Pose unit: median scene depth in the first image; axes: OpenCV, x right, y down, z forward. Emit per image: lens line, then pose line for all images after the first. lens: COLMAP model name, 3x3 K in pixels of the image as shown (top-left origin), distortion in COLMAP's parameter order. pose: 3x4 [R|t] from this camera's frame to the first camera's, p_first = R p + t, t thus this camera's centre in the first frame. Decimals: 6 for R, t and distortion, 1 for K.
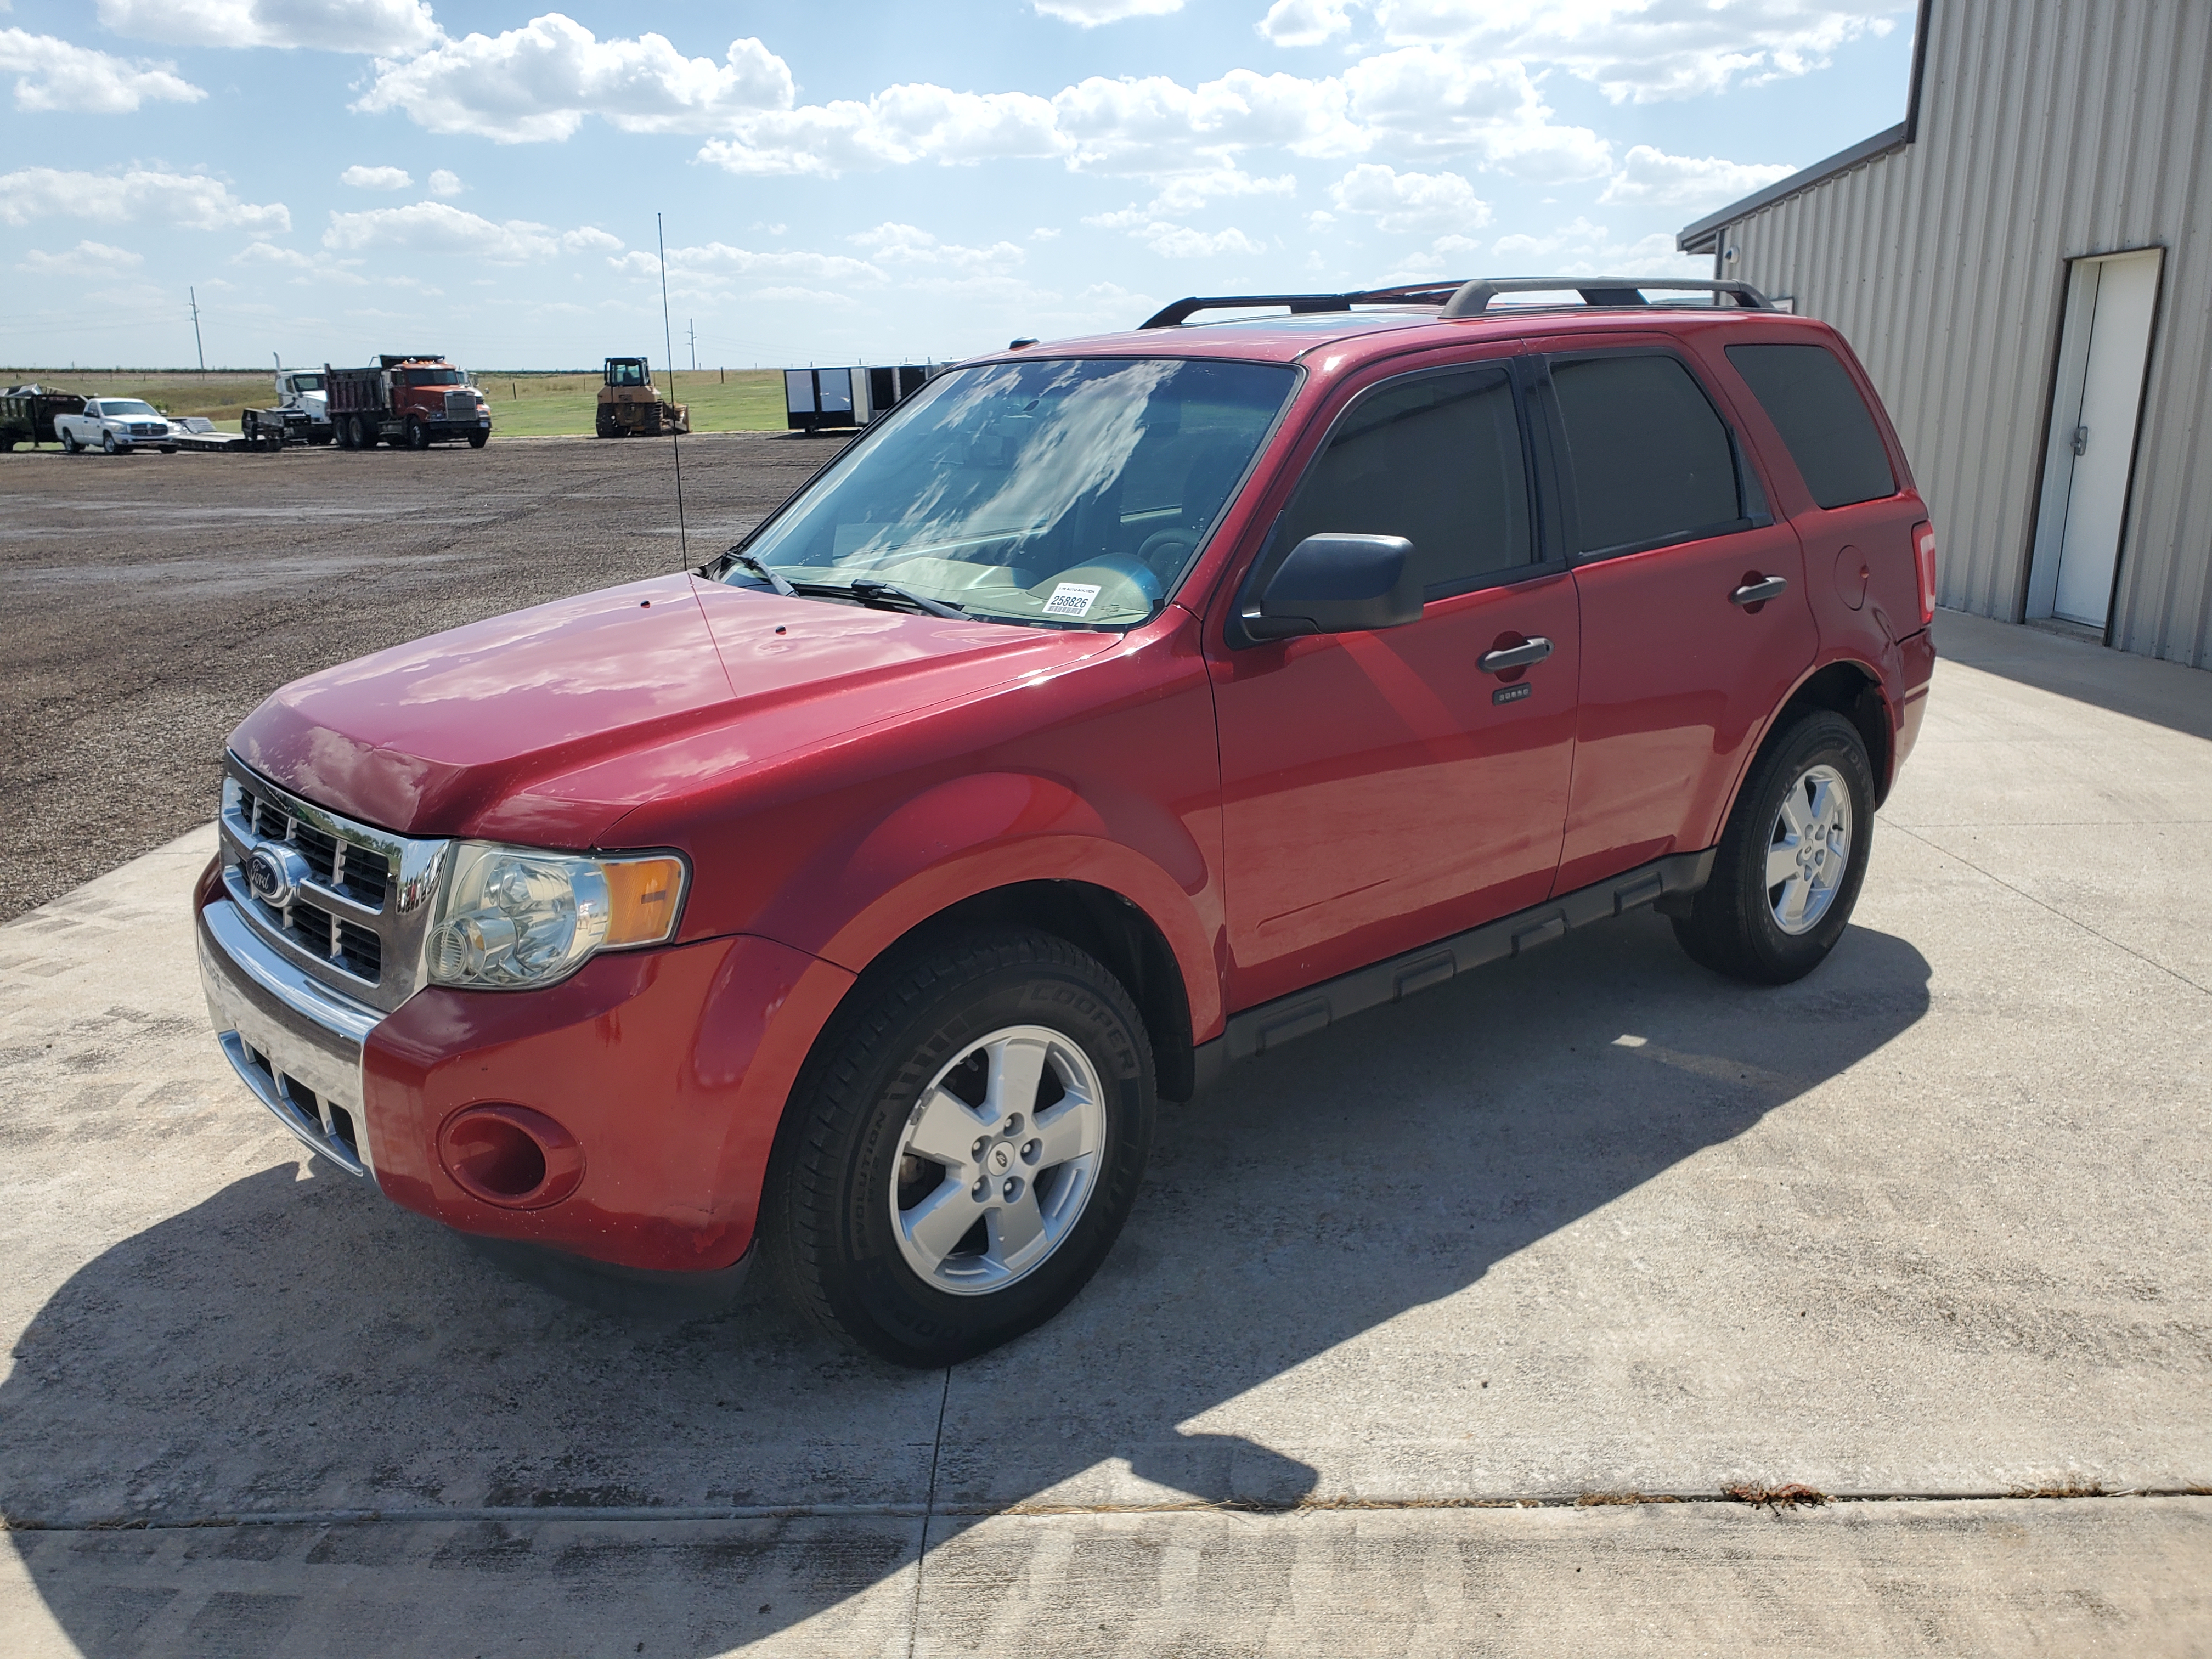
lens RADIAL K [[1724.9, 0, 1085.9], [0, 1724.9, 837.8], [0, 0, 1]] dist [0.000064, 0.034064]
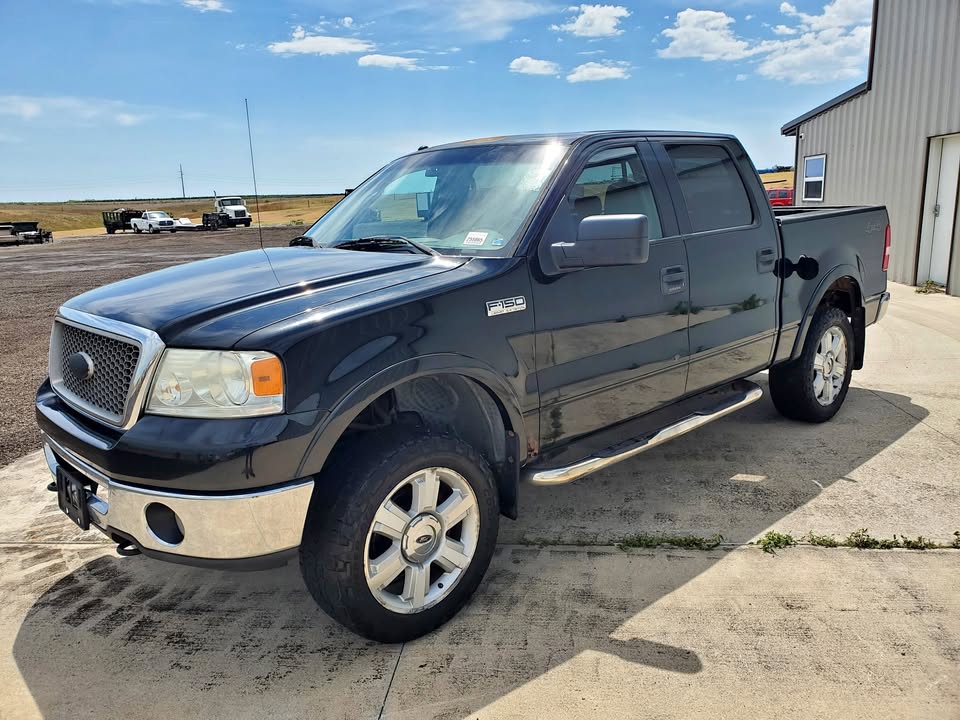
lens RADIAL K [[749.1, 0, 472.1], [0, 749.1, 362.2], [0, 0, 1]] dist [-0.001547, 0.034185]
pose [[0.994720, -0.006329, -0.102426, 0.104893], [0.002667, 0.999354, -0.035852, 0.064376], [0.102587, 0.035390, 0.994094, -0.361730]]
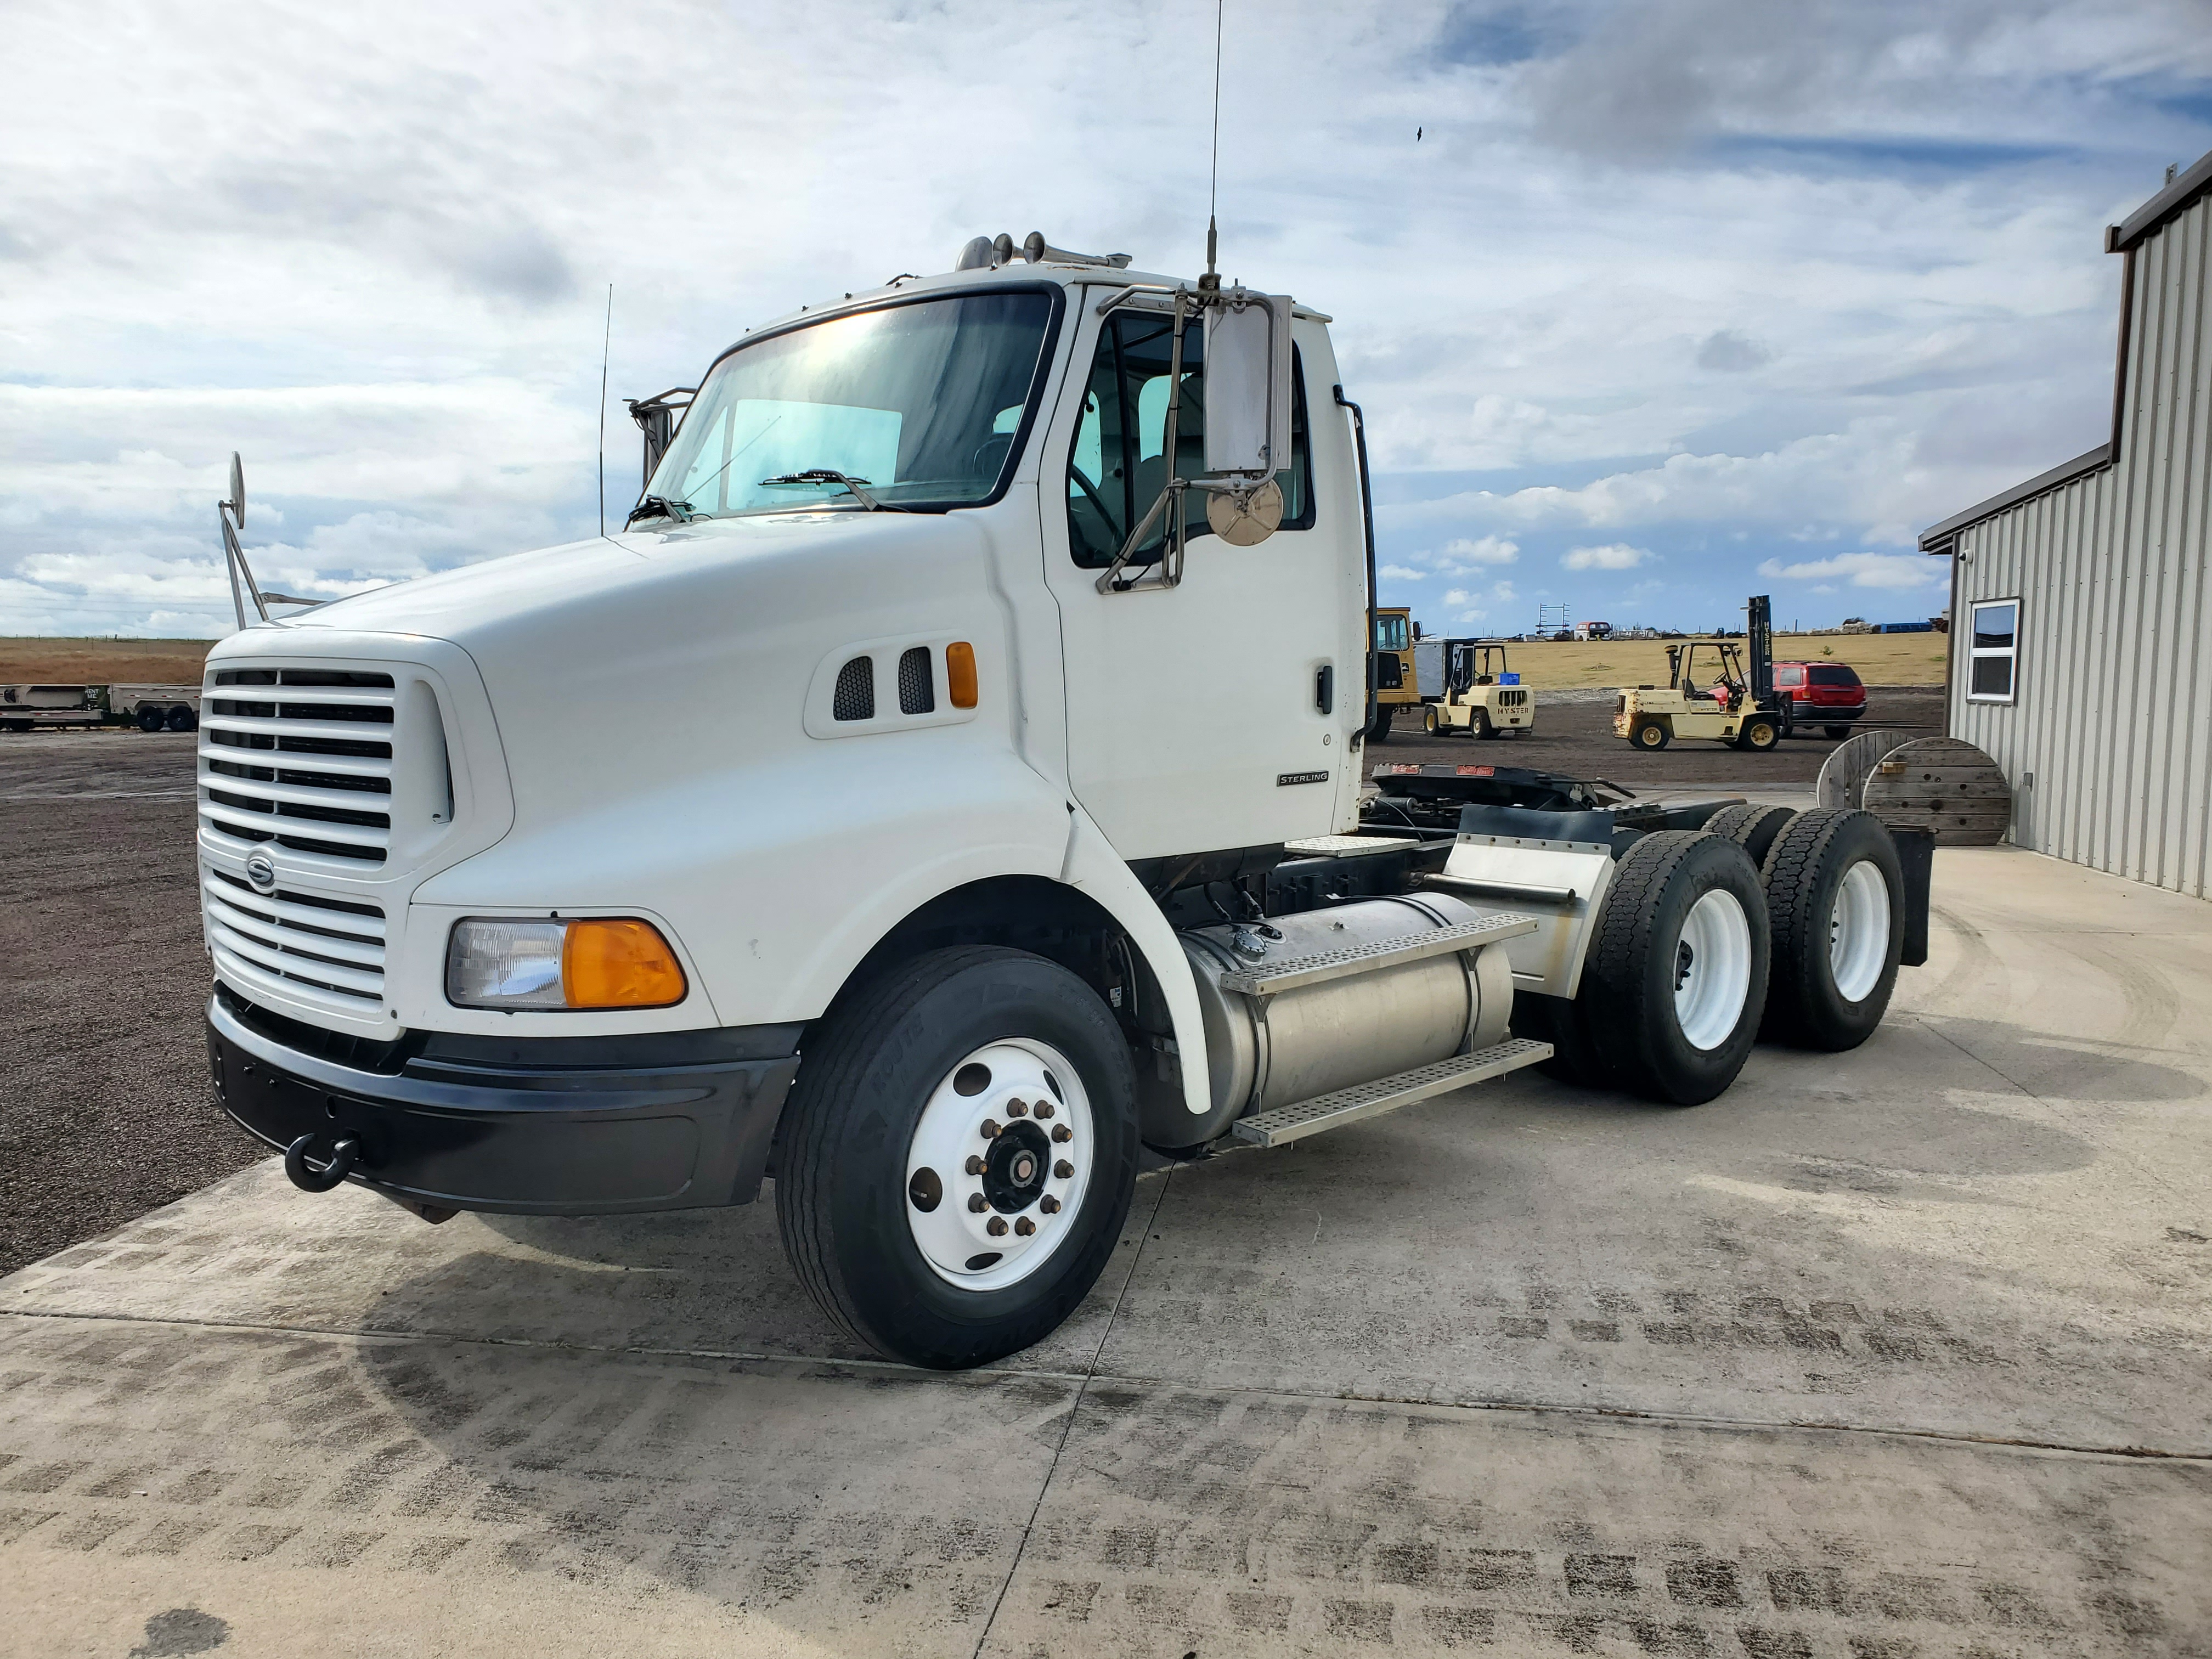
lens RADIAL K [[1724.9, 0, 1077.7], [0, 1724.9, 851.1], [0, 0, 1]] dist [0.000064, 0.034064]
pose [[0.984025, 0.025668, -0.176168, 0.133369], [-0.050878, 0.988827, -0.140116, 0.093927], [0.170603, 0.146841, 0.974337, -0.509889]]
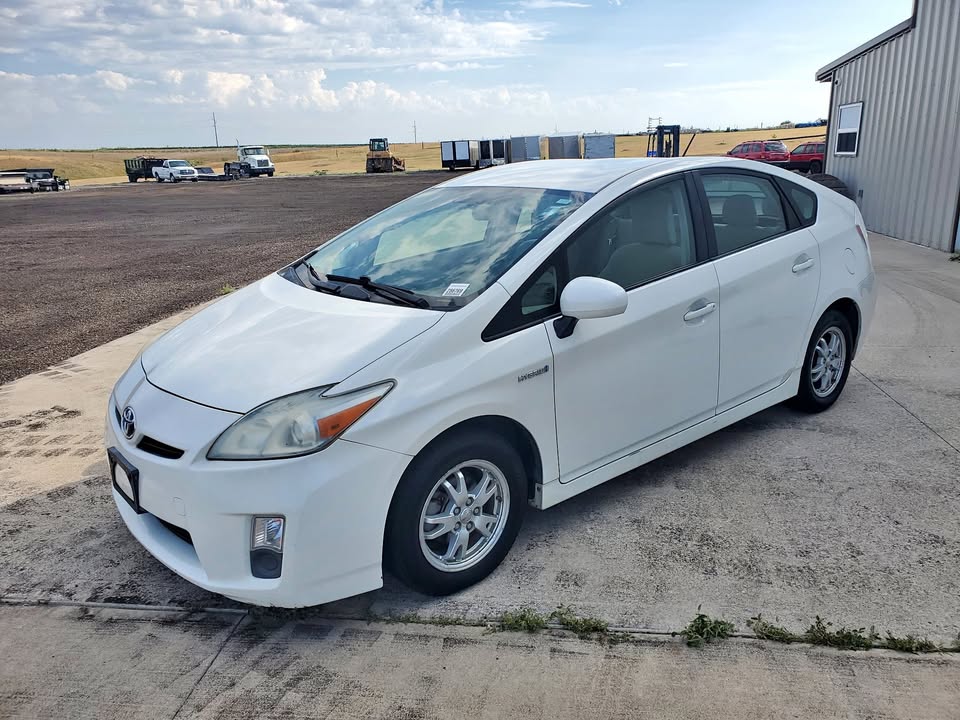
lens RADIAL K [[749.1, 0, 483.6], [0, 749.1, 360.3], [0, 0, 1]] dist [-0.001547, 0.034185]
pose [[0.991402, 0.018137, -0.129588, 0.292736], [-0.015369, 0.999633, 0.022330, -0.006026], [0.129945, -0.020146, 0.991316, -0.024272]]
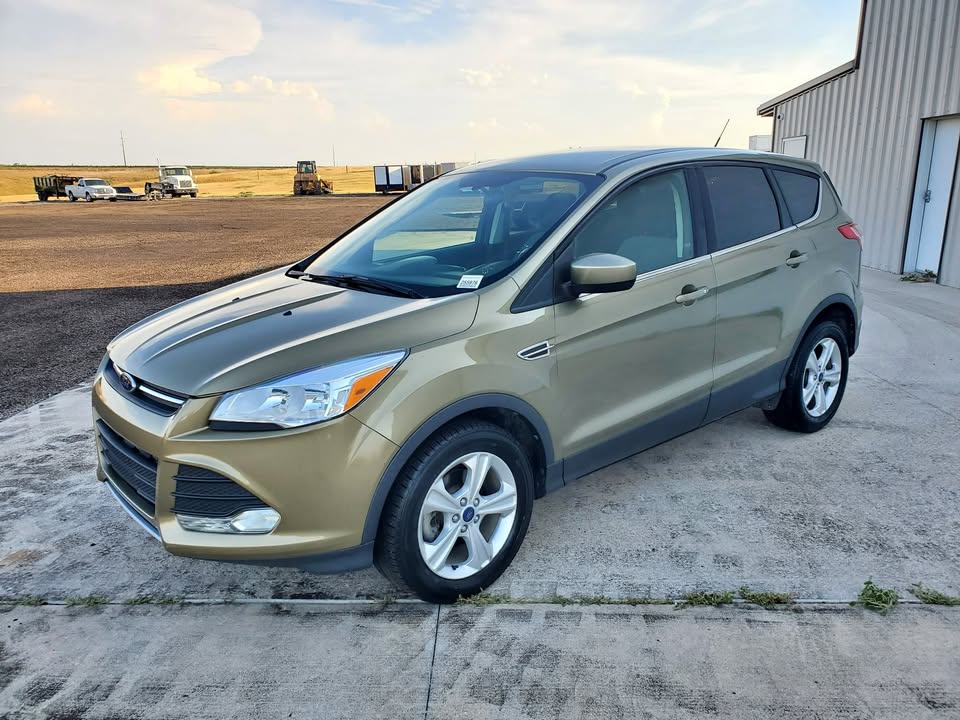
lens RADIAL K [[749.1, 0, 483.9], [0, 749.1, 364.0], [0, 0, 1]] dist [-0.001547, 0.034185]
pose [[0.999685, 0.006523, -0.024242, -0.000347], [-0.006680, 0.999957, -0.006374, 0.027072], [0.024199, 0.006534, 0.999686, -0.102994]]
